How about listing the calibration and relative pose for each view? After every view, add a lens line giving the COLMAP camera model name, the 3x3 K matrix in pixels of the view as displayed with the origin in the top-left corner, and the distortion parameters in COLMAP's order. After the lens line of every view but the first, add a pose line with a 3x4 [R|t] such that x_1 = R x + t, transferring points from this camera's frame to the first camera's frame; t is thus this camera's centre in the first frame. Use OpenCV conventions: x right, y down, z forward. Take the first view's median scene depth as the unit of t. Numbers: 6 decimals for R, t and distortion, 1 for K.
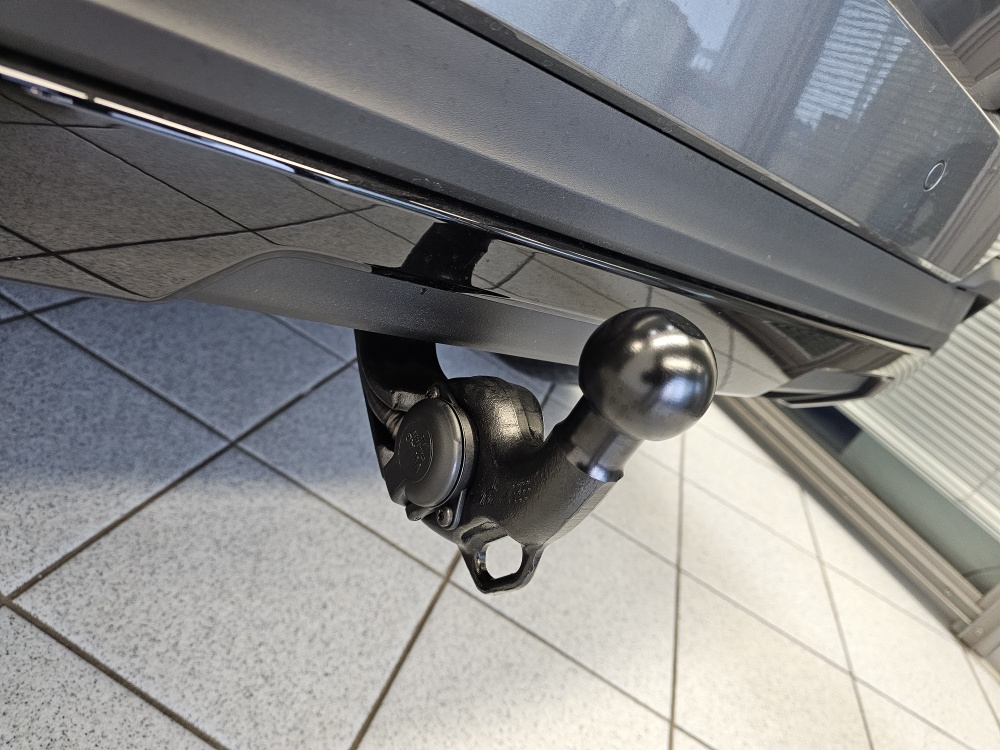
lens RADIAL K [[667.6, 0, 500.0], [0, 667.6, 375.0], [0, 0, 1]] dist [0.005865, 0.003073]
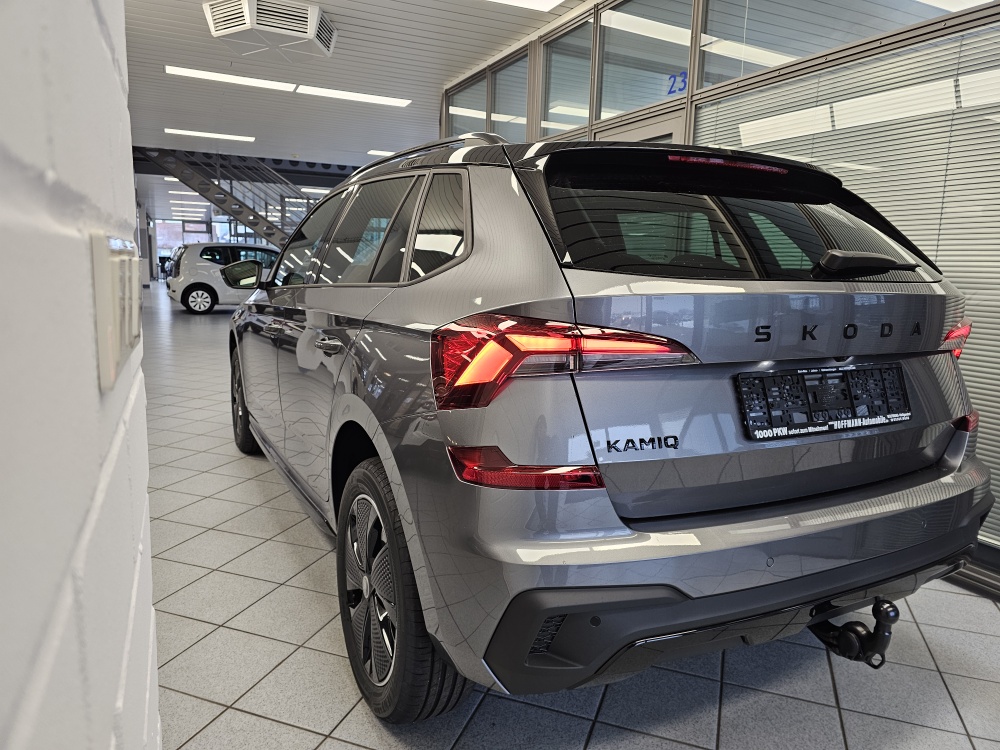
lens RADIAL K [[667.6, 0, 500.0], [0, 667.6, 375.0], [0, 0, 1]] dist [0.005865, 0.003073]
pose [[0.898805, -0.423880, -0.111692, -0.499522], [0.360888, 0.860184, -0.360337, -0.355411], [0.248815, 0.283565, 0.926111, -2.300229]]
